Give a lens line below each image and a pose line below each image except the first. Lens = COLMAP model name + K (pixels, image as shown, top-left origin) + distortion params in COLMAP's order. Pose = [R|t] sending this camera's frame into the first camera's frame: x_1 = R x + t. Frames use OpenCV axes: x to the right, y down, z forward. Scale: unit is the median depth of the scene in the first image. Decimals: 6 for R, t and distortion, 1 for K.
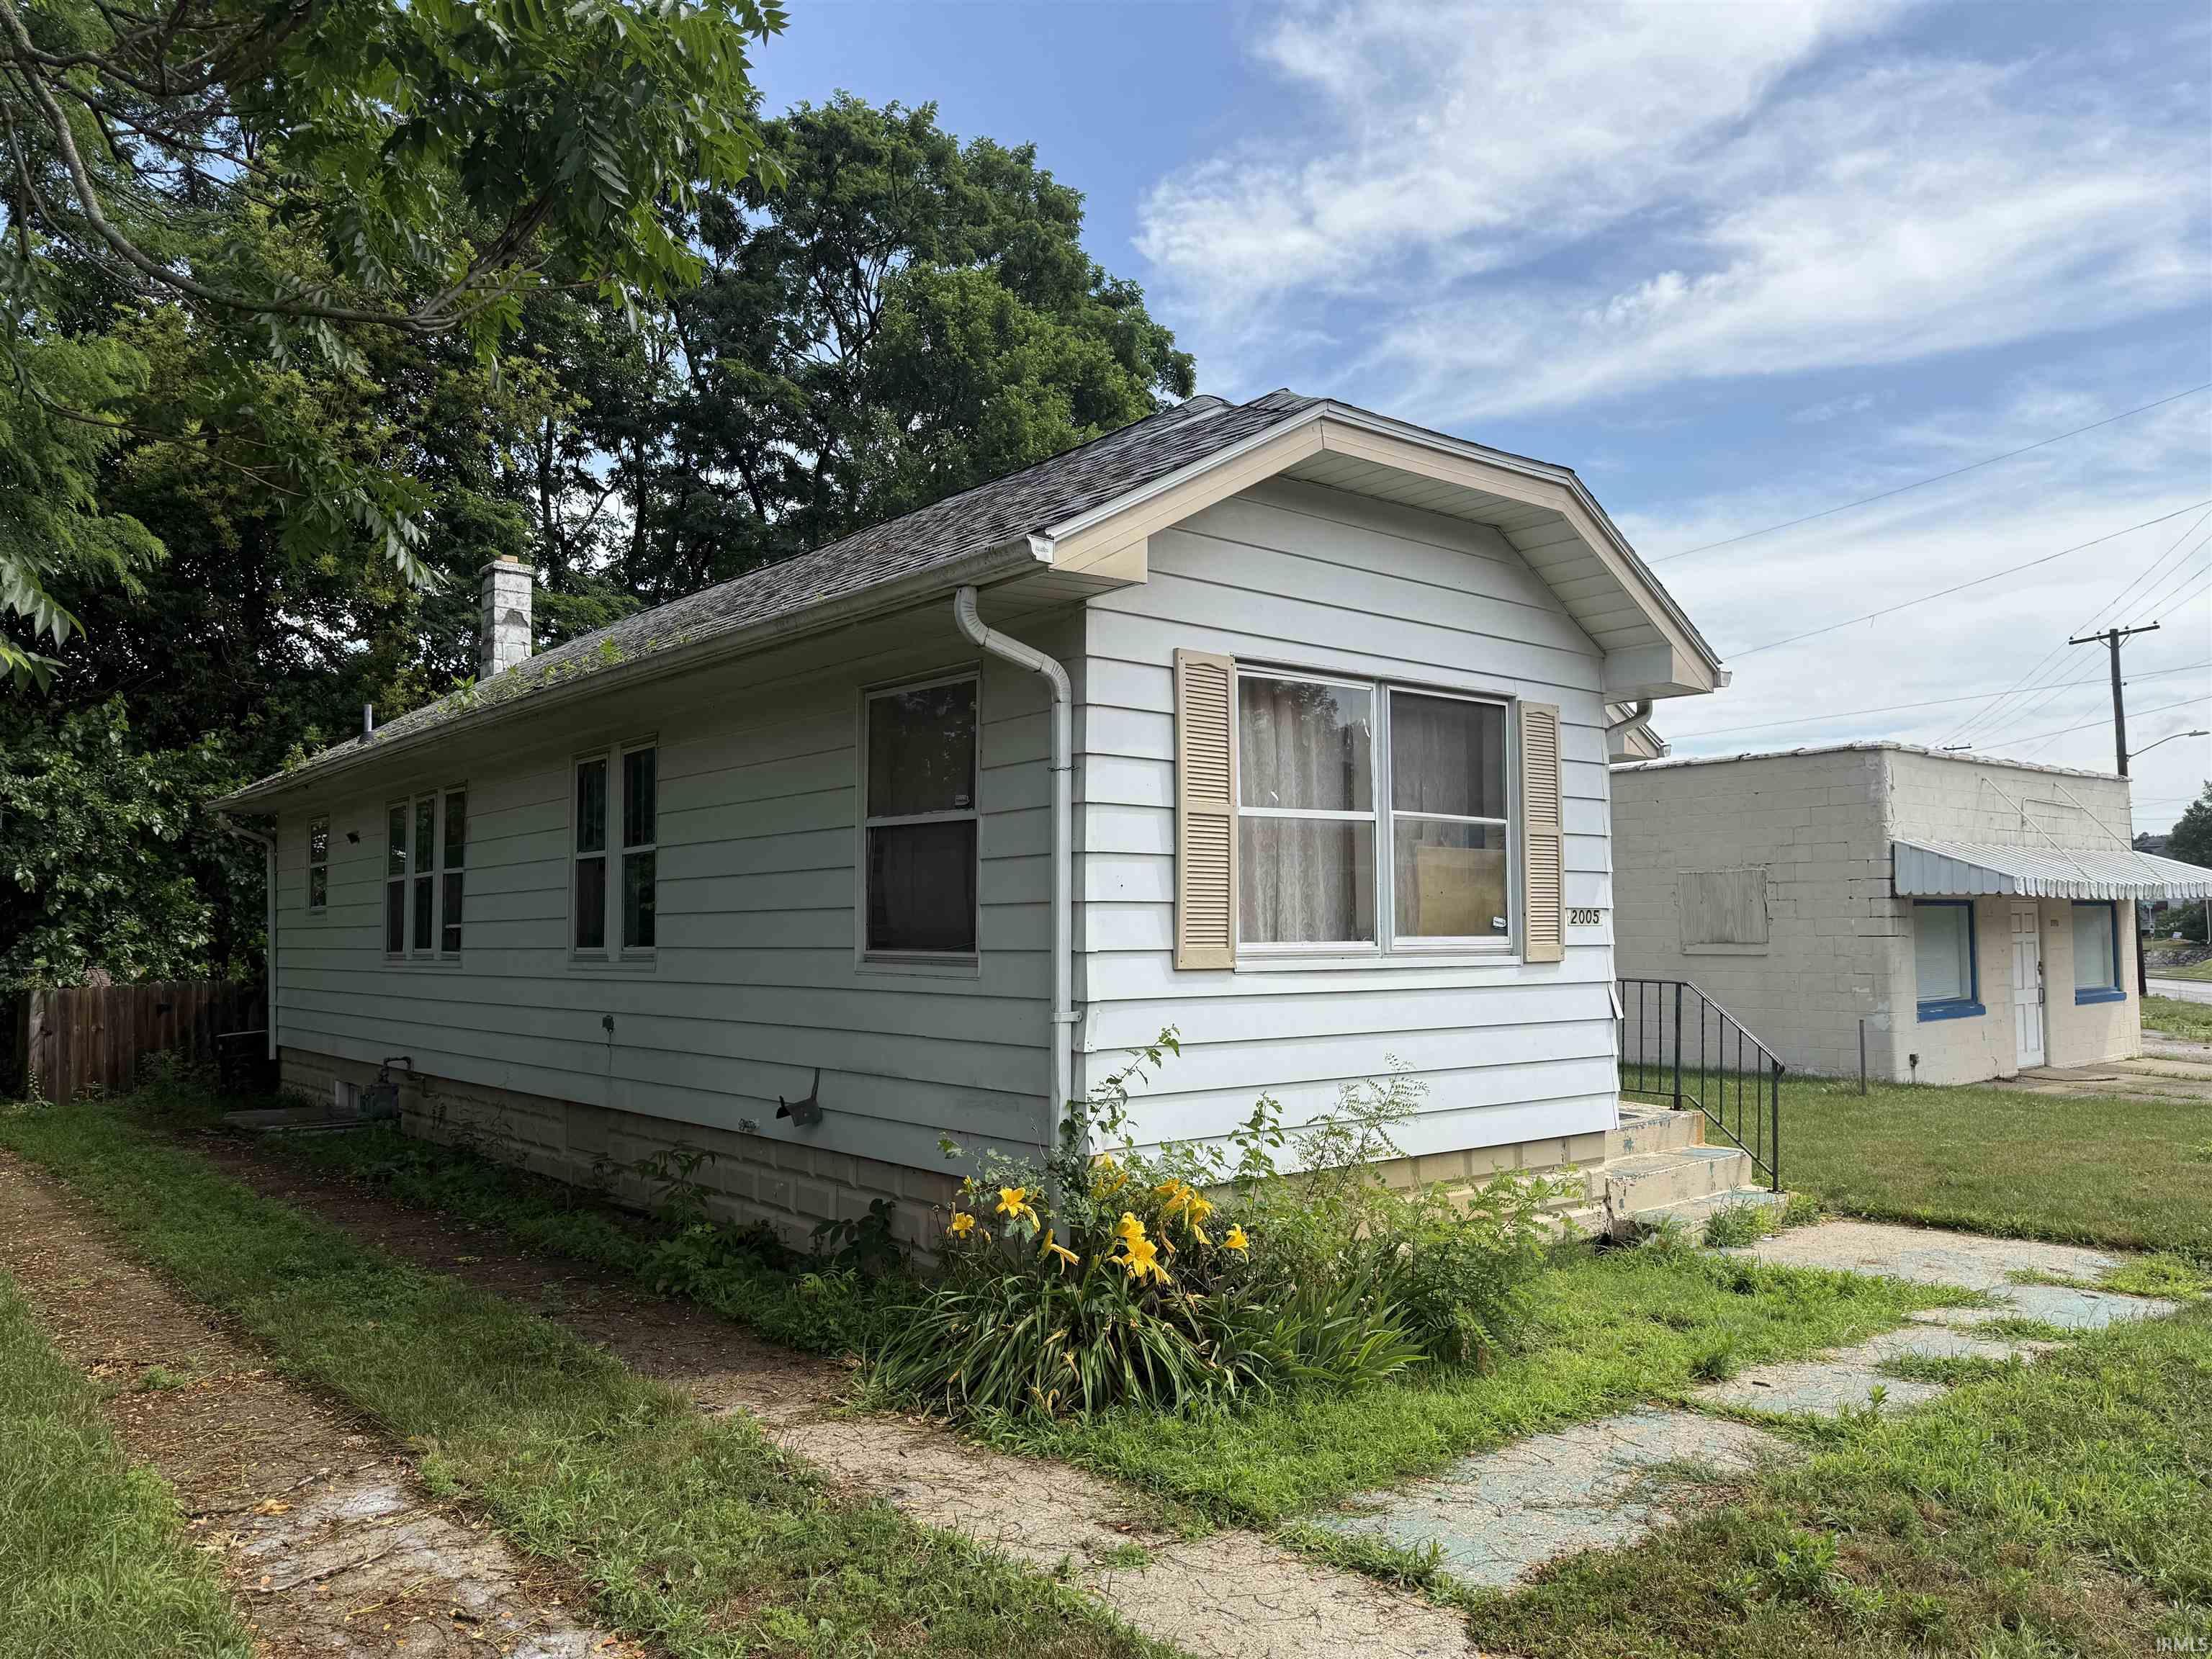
lens RADIAL K [[1586.3, 0, 1093.1], [0, 1586.3, 819.9], [0, 0, 1]] dist [0.015069, -0.008717]
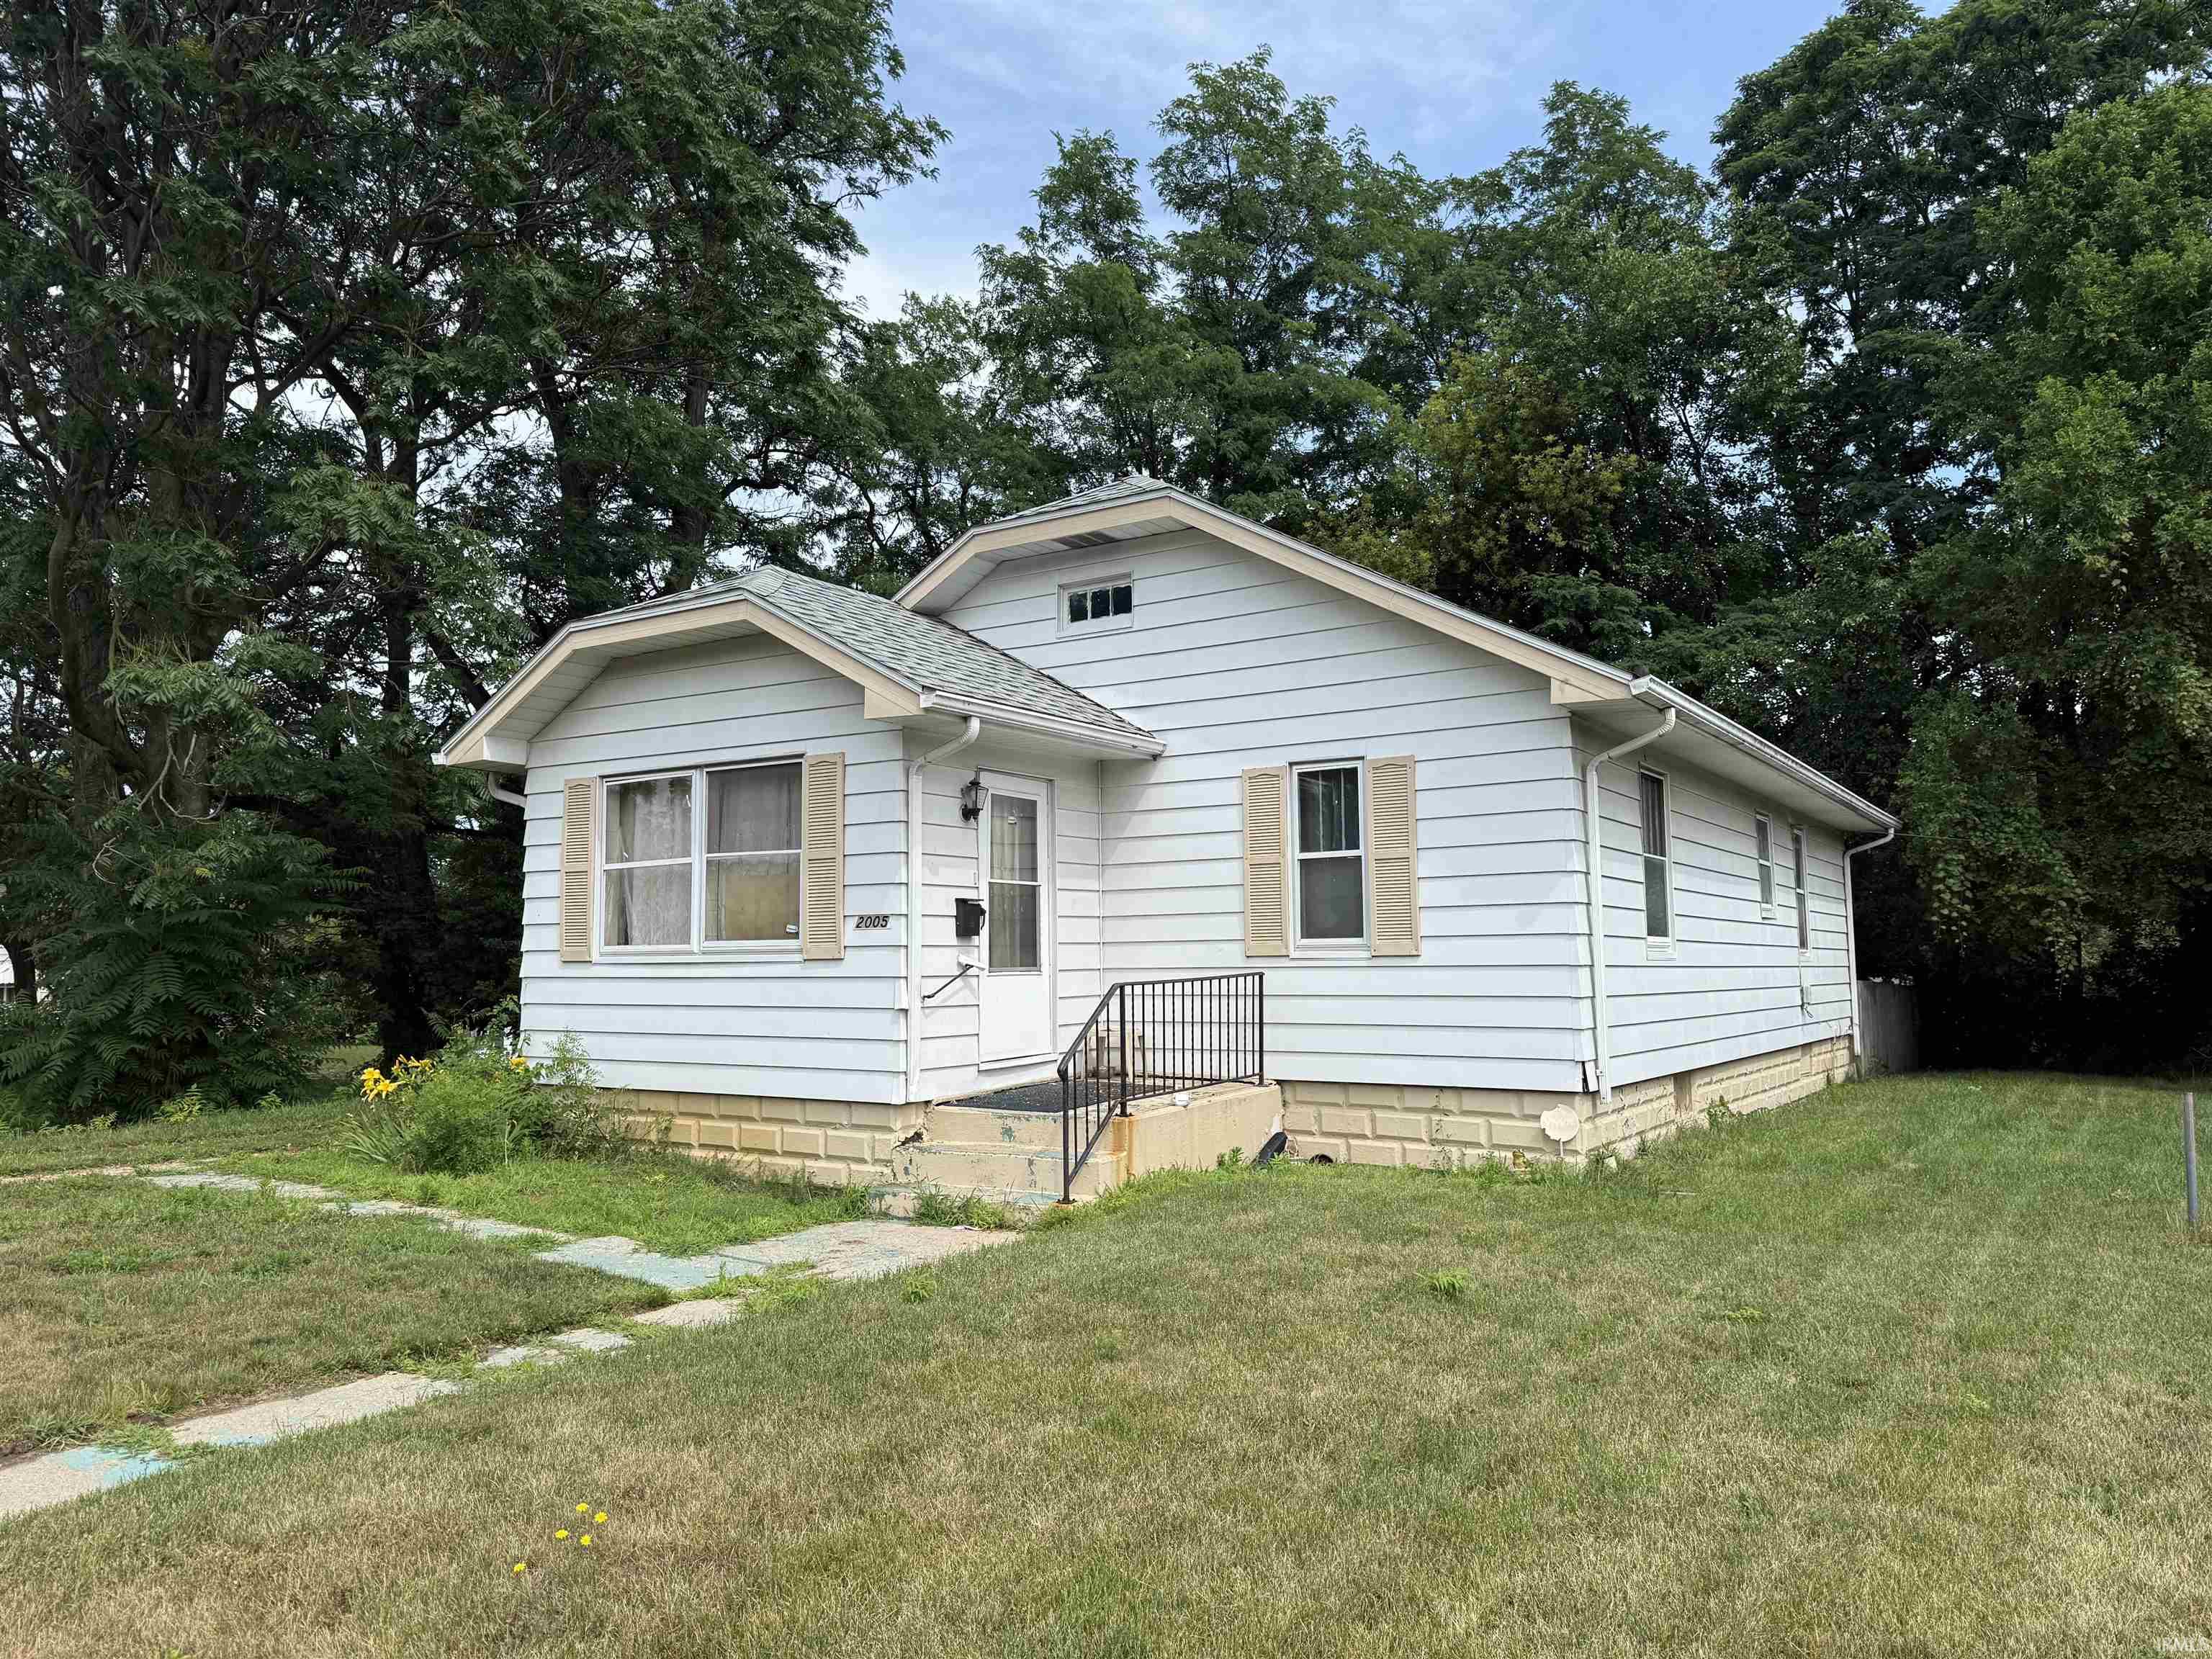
lens RADIAL K [[1586.3, 0, 1093.1], [0, 1586.3, 827.4], [0, 0, 1]] dist [0.015069, -0.008717]
pose [[0.297893, -0.083550, -0.950936, 1.671351], [0.066676, 0.995551, -0.066583, 0.089887], [0.952268, -0.043570, 0.302139, 0.894923]]
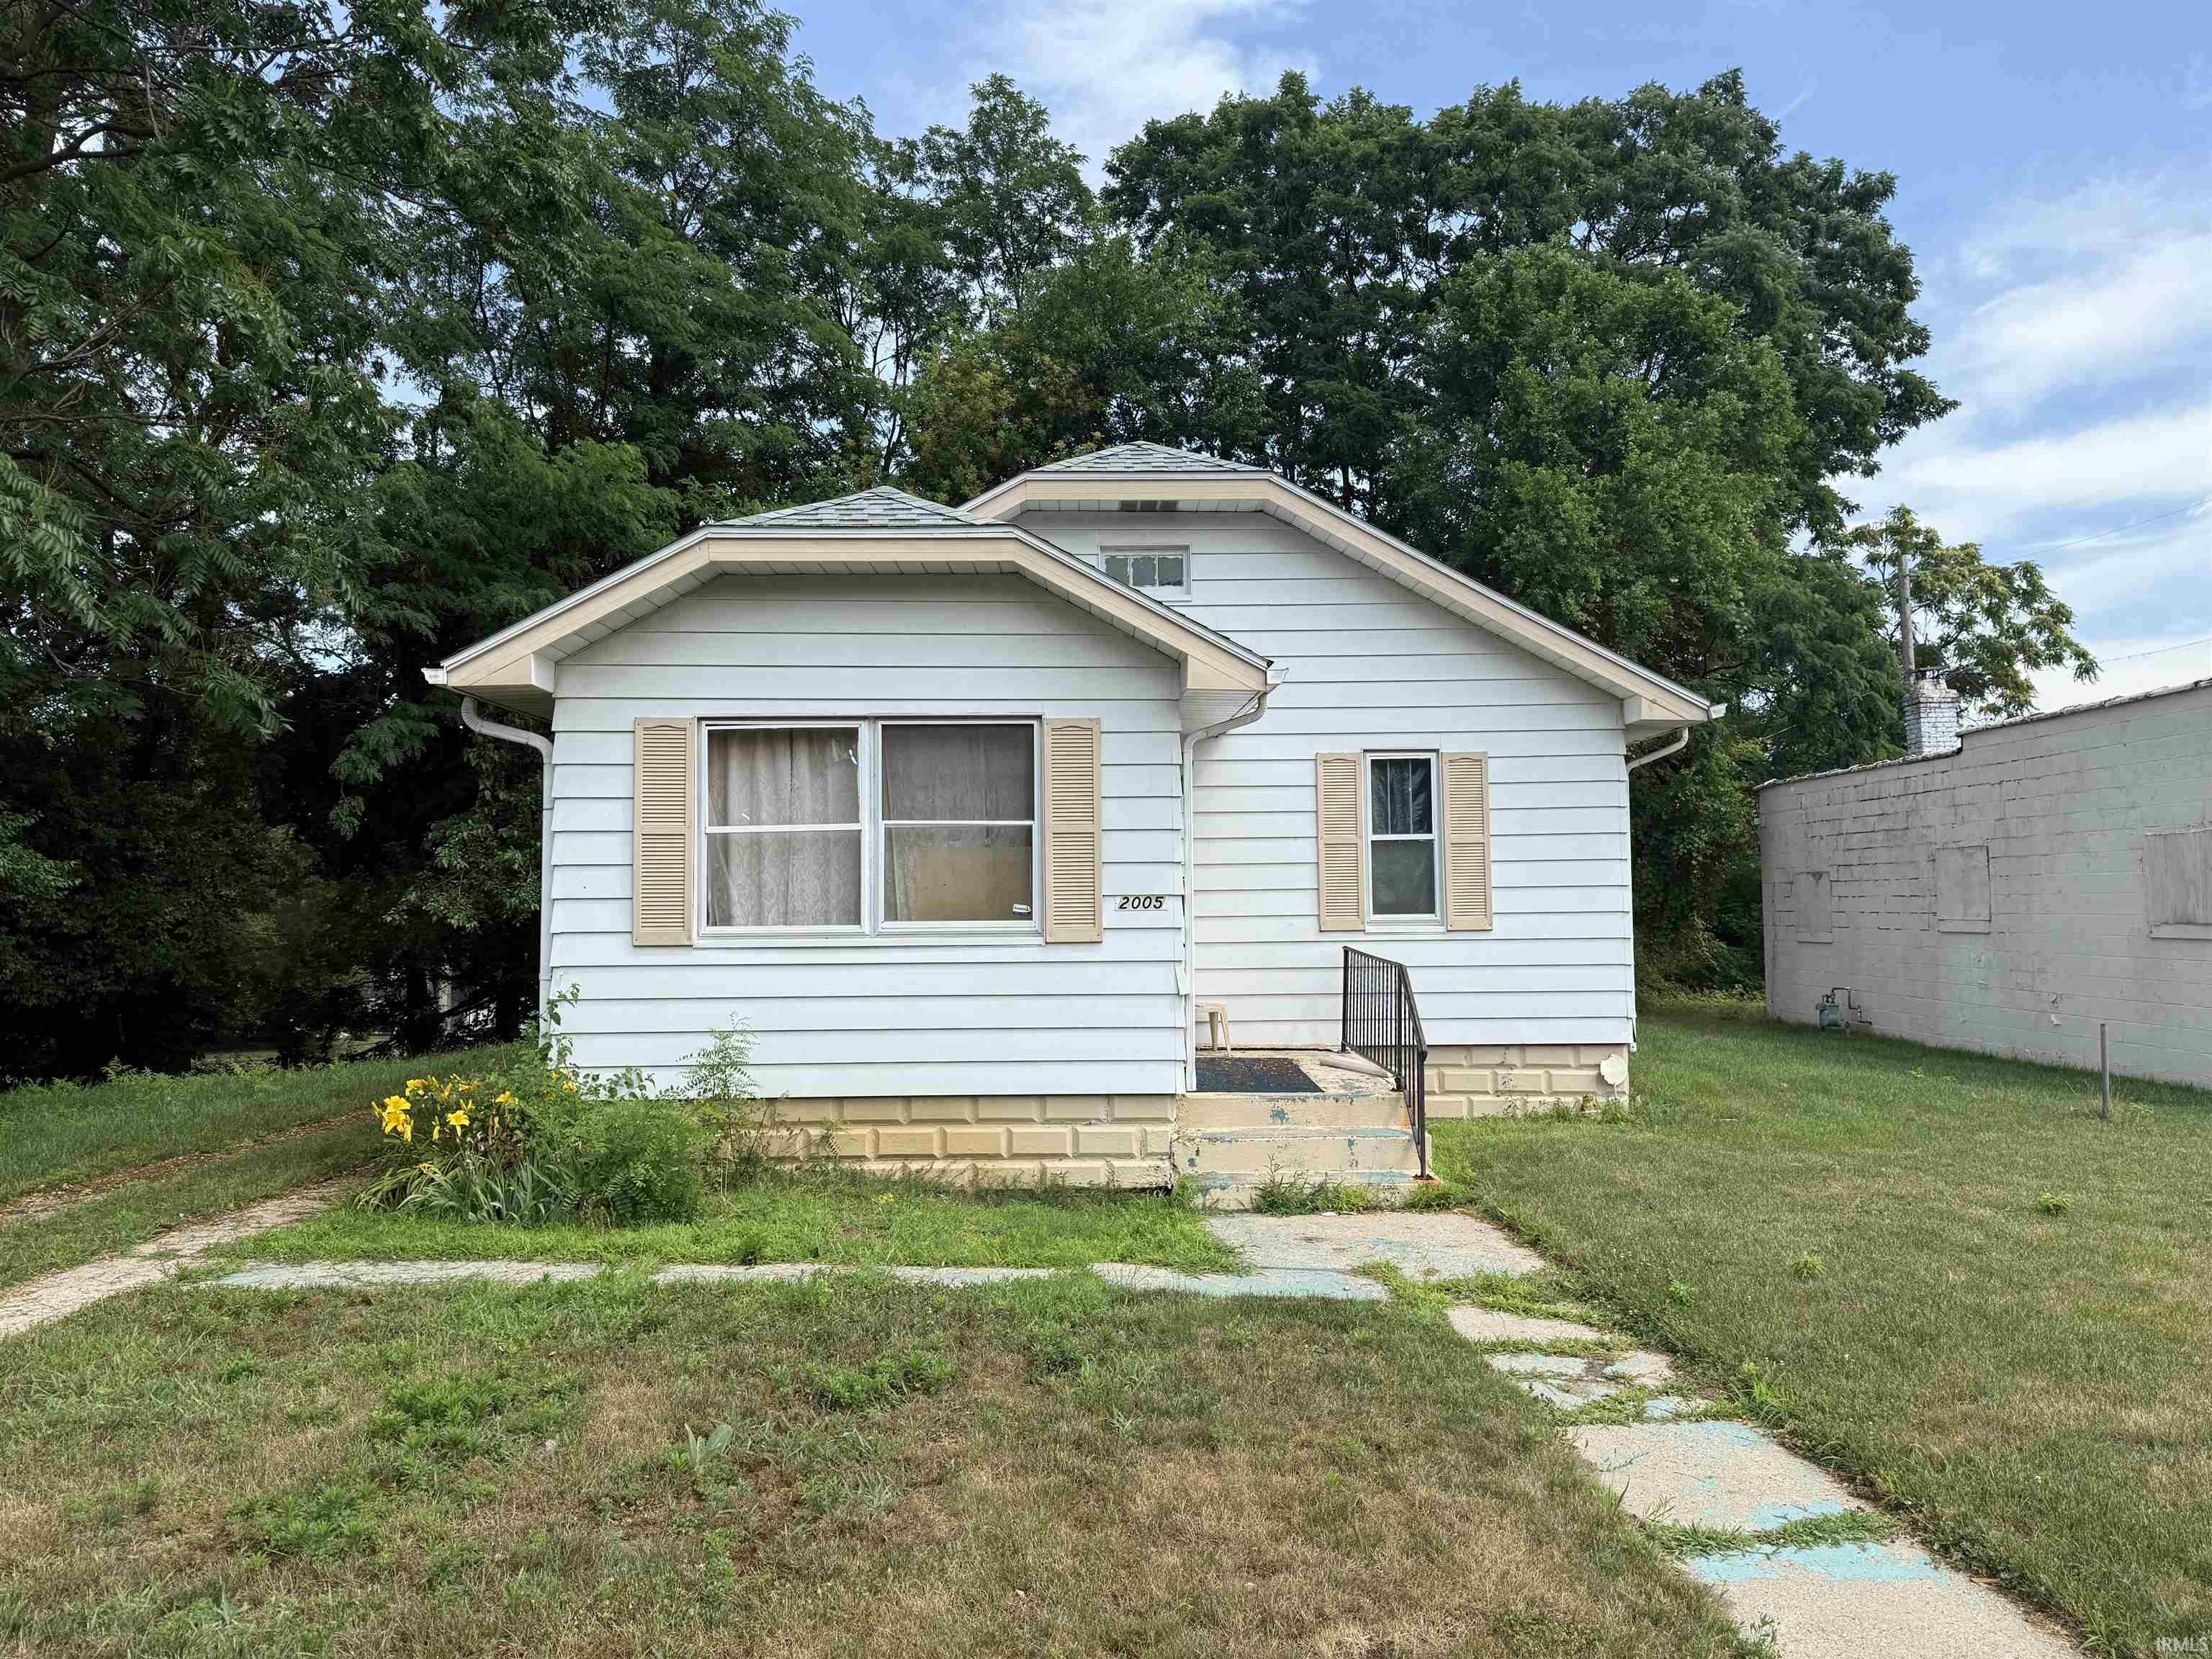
lens RADIAL K [[1586.3, 0, 1095.5], [0, 1586.3, 834.4], [0, 0, 1]] dist [0.015069, -0.008717]
pose [[0.792113, -0.029783, -0.609648, 1.079719], [0.046126, 0.998874, 0.011133, -0.001310], [0.608630, -0.036939, 0.792594, 0.108365]]
